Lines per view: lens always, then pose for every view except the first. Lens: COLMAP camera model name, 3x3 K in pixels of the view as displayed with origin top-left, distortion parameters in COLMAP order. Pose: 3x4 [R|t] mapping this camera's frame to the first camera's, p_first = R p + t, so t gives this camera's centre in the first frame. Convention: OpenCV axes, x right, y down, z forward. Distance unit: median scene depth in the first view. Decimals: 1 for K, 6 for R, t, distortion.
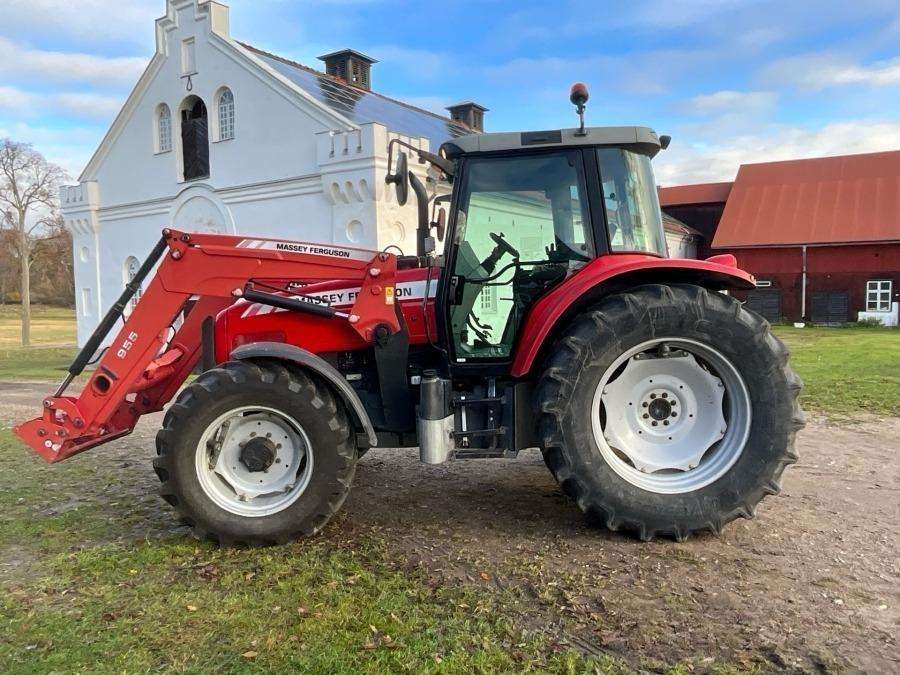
lens RADIAL K [[660.3, 0, 448.9], [0, 660.3, 337.2], [0, 0, 1]] dist [0.015300, -0.036631]
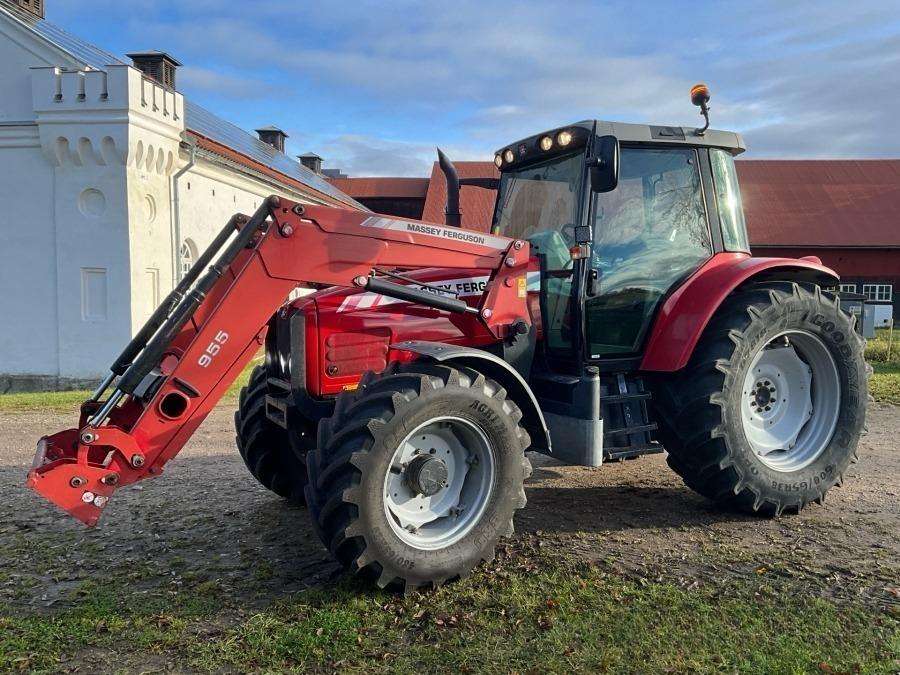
lens RADIAL K [[739.7, 0, 450.0], [0, 739.7, 337.5], [0, 0, 1]] dist [0.104648, -0.198357]
pose [[0.880560, -0.014723, 0.473706, -0.714258], [0.016155, 0.999869, 0.001048, 0.002671], [-0.473659, 0.006730, 0.880682, 0.159351]]
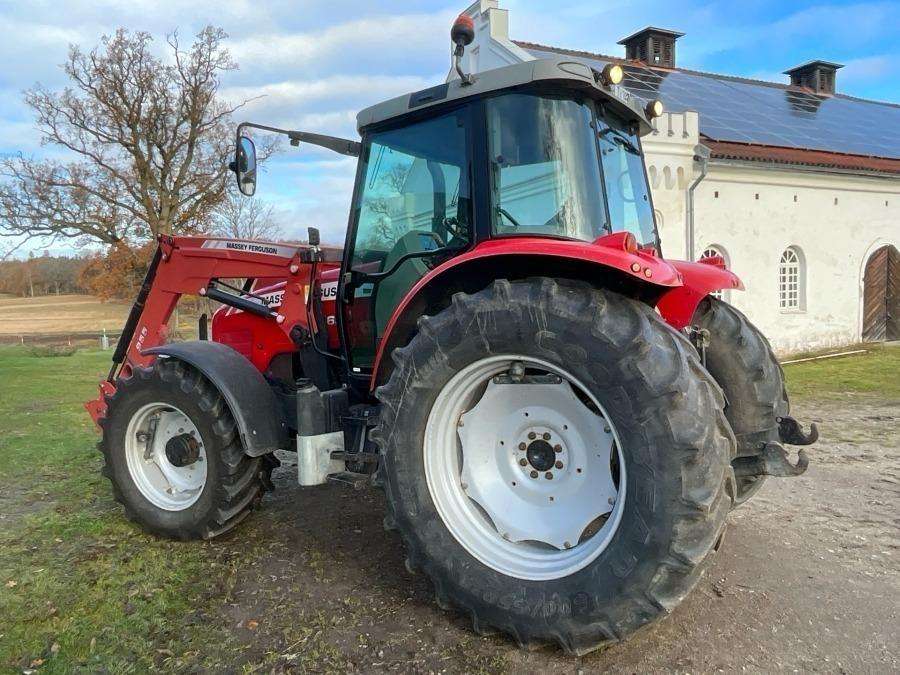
lens RADIAL K [[660.3, 0, 448.9], [0, 660.3, 337.2], [0, 0, 1]] dist [0.015300, -0.036631]
pose [[0.854513, 0.032514, -0.518411, 0.596782], [-0.029634, 0.999465, 0.013839, -0.024145], [0.518584, 0.003537, 0.855019, 0.343815]]
